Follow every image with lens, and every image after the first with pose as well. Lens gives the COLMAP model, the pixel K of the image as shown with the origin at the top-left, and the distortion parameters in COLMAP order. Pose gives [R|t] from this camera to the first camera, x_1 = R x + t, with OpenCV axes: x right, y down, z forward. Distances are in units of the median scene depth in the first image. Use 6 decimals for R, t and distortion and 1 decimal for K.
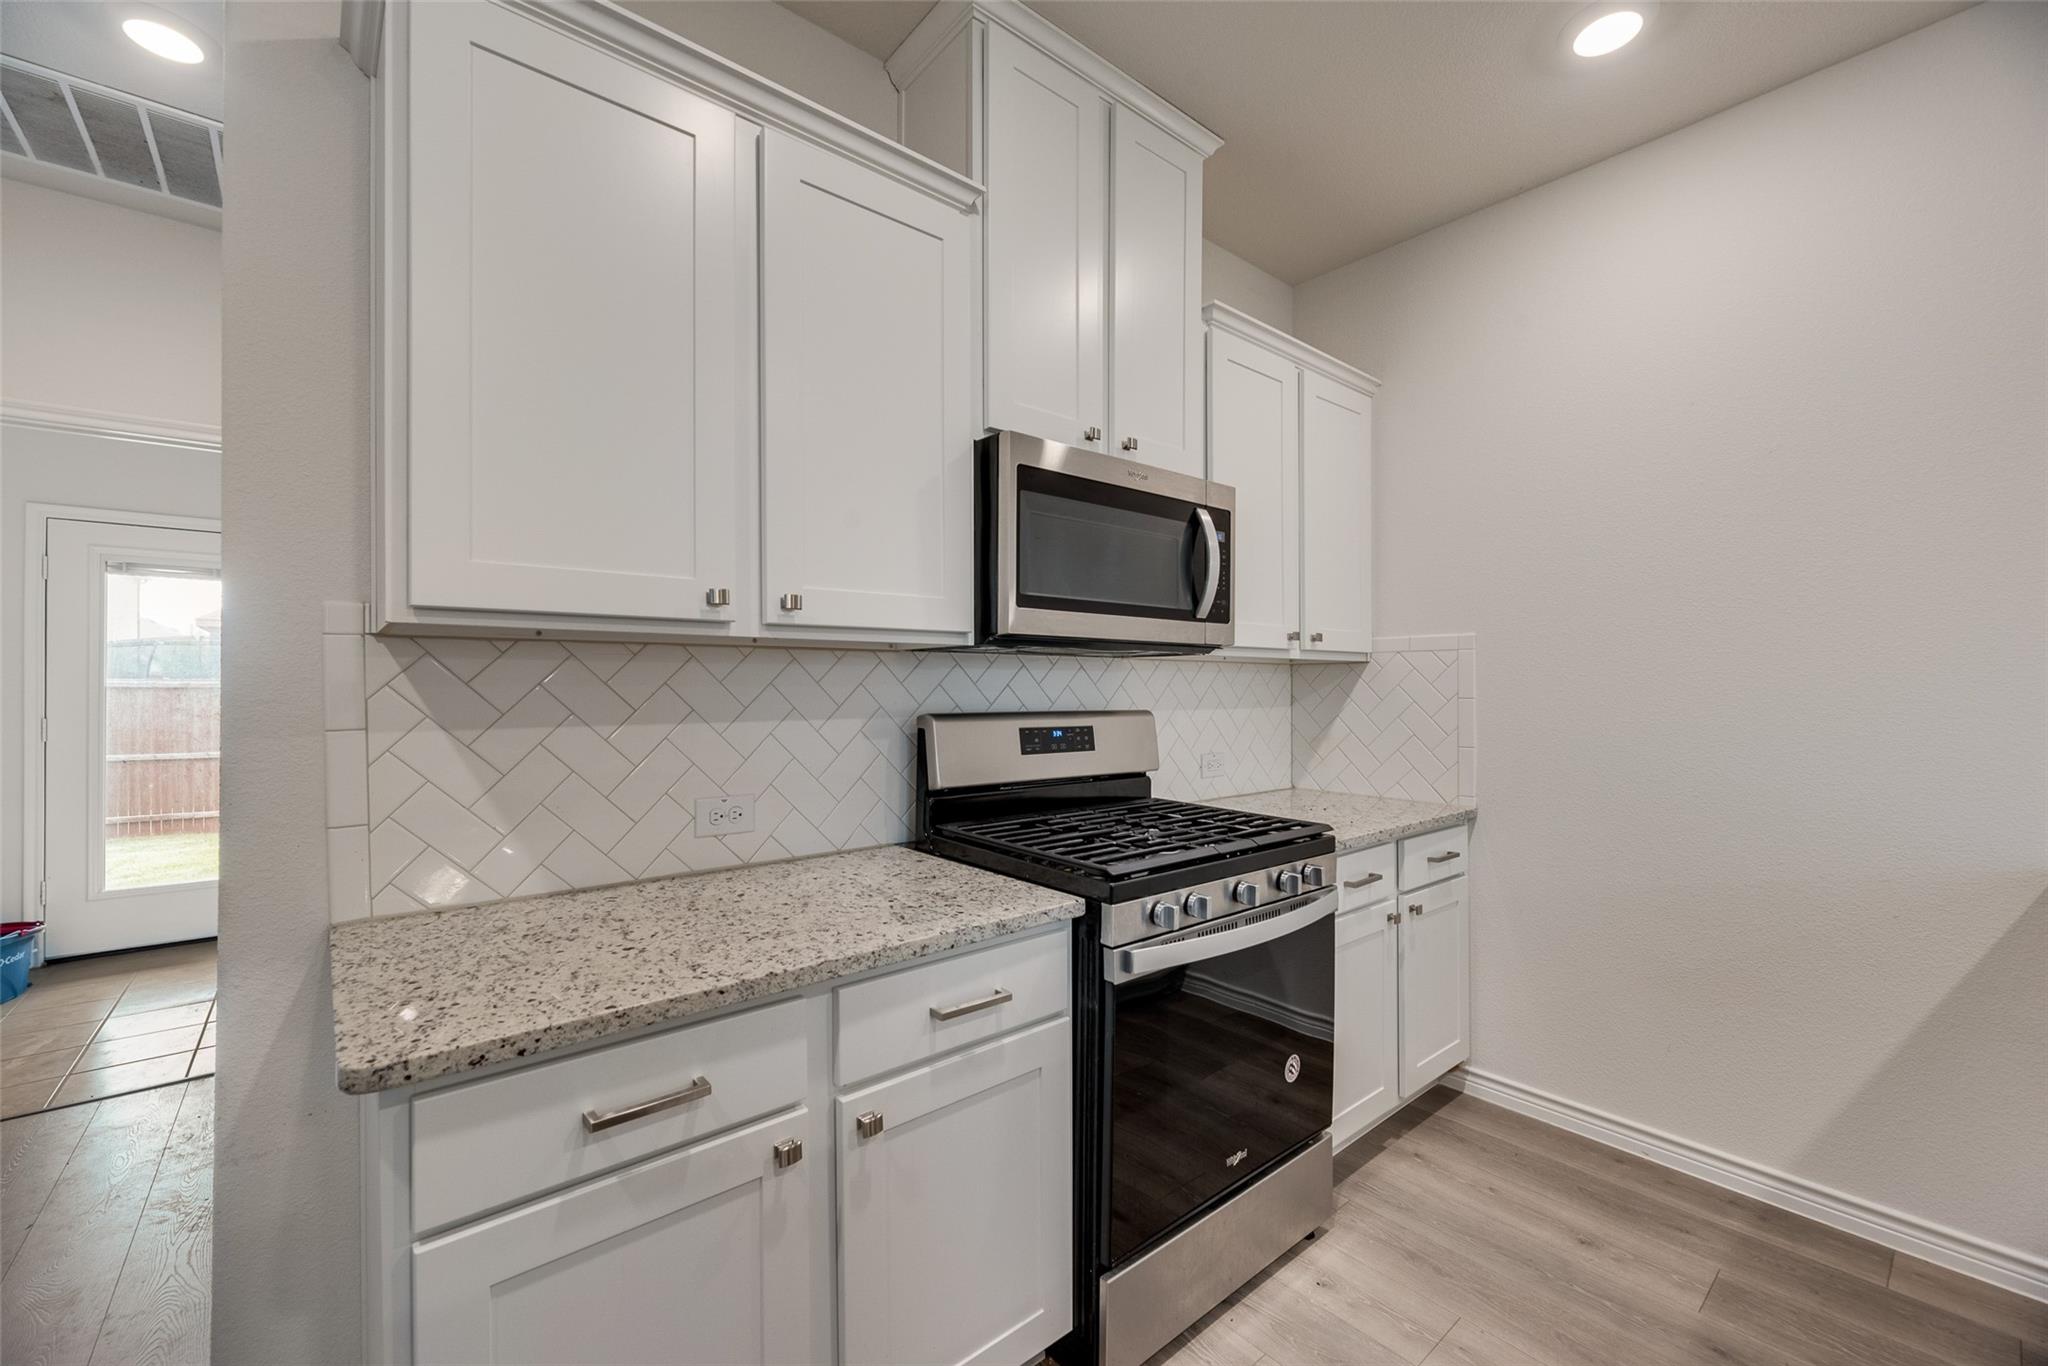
lens RADIAL K [[835.9, 0, 1024.0], [0, 835.9, 683.0], [0, 0, 1]] dist [-0.001178, -0.000052]
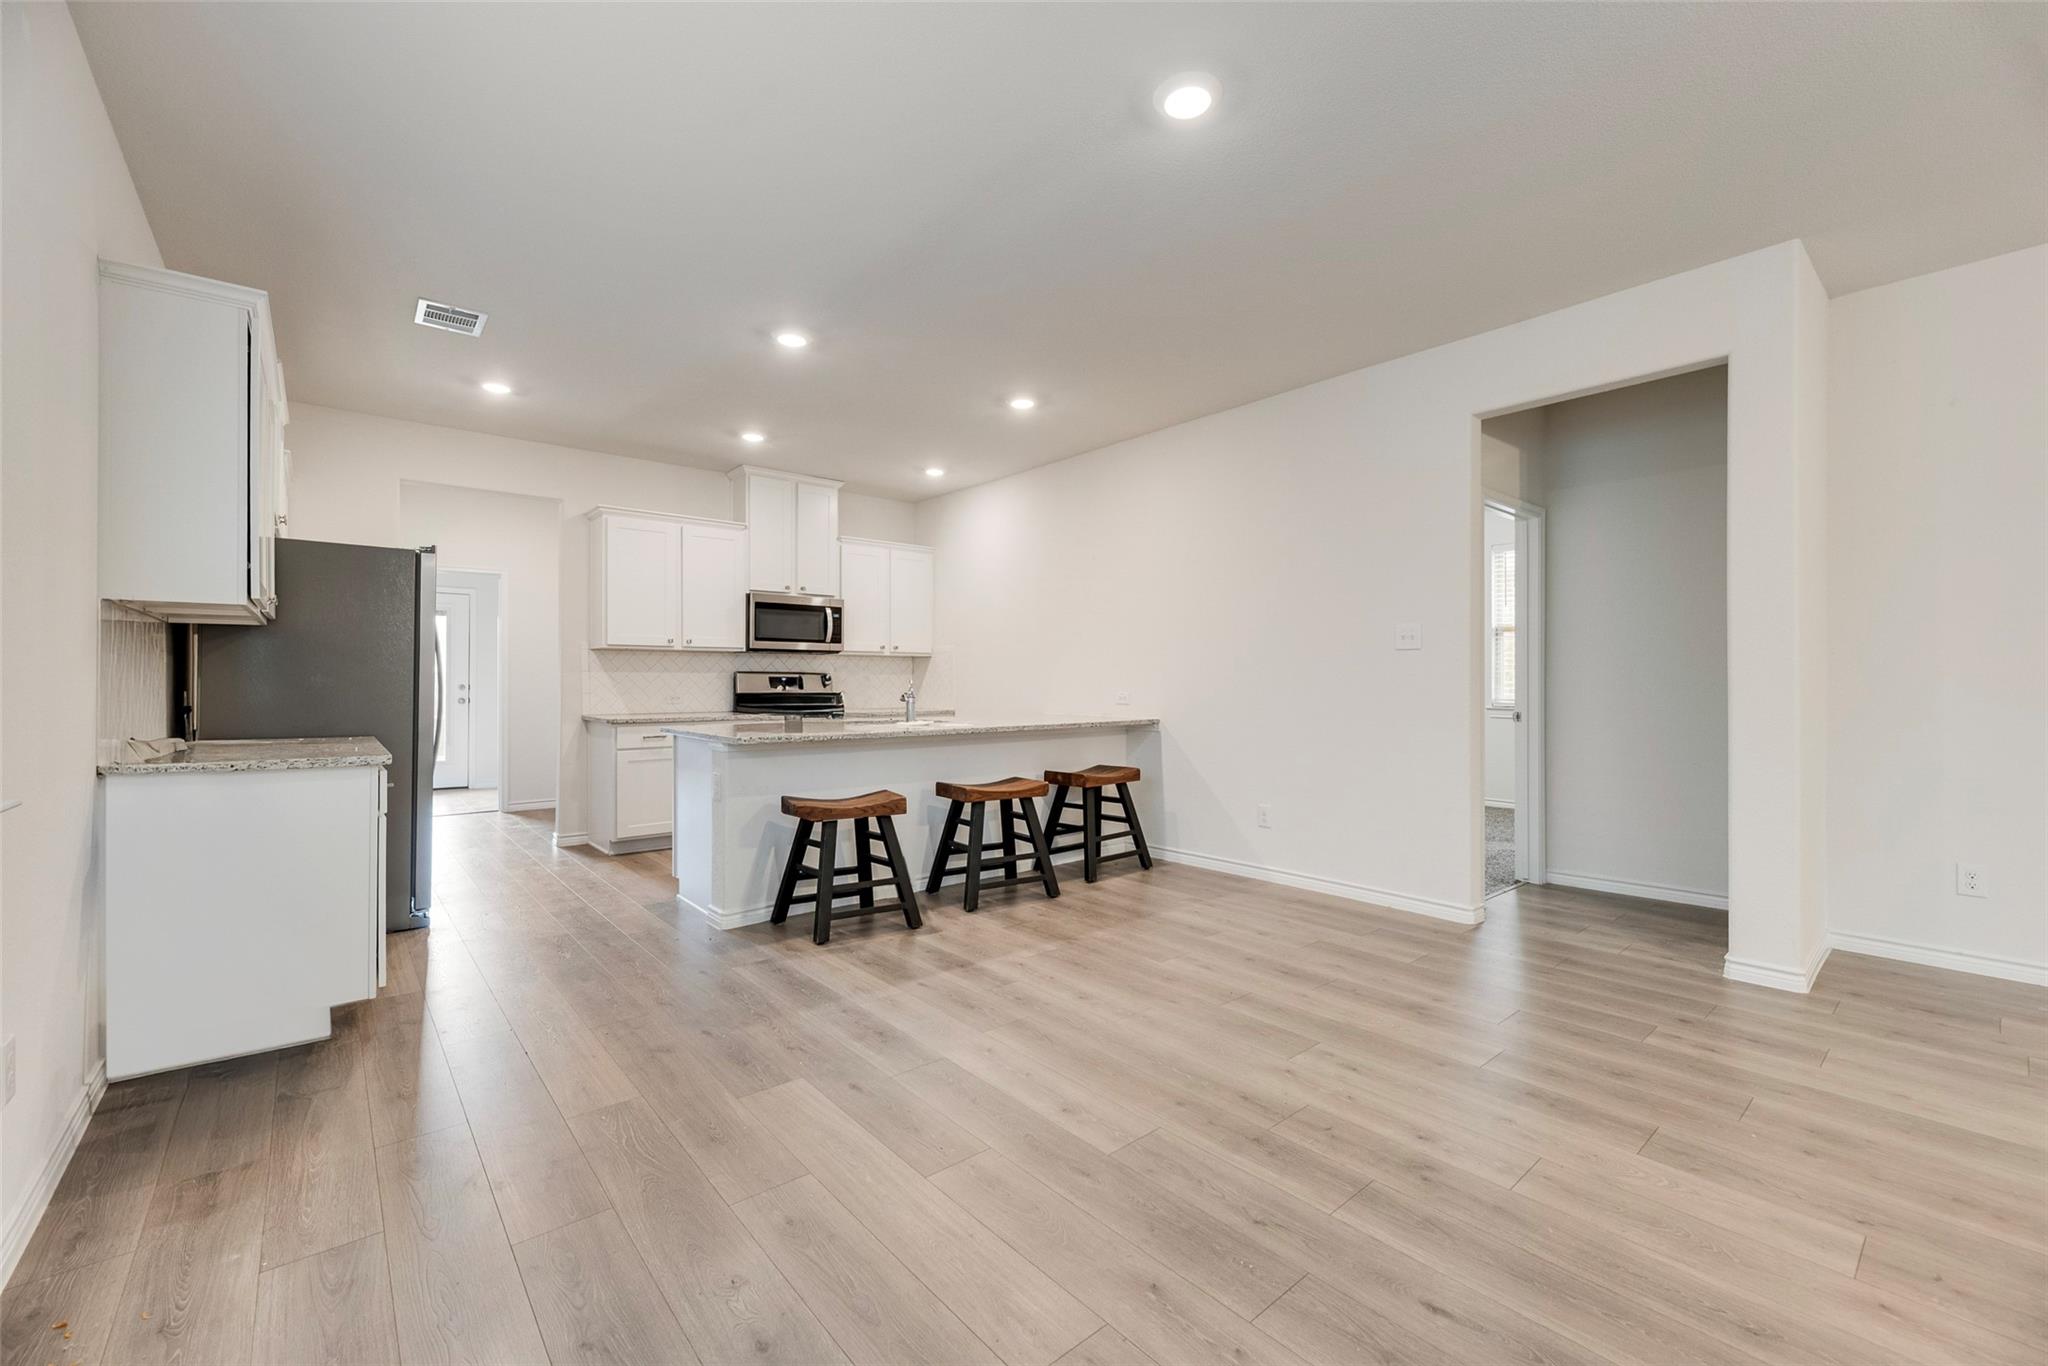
lens RADIAL K [[835.9, 0, 1024.0], [0, 835.9, 683.0], [0, 0, 1]] dist [-0.001178, -0.000052]
pose [[0.999988, -0.000709, 0.004929, 1.113973], [0.000696, 0.999996, 0.002662, 0.081943], [-0.004931, -0.002659, 0.999984, -2.577196]]
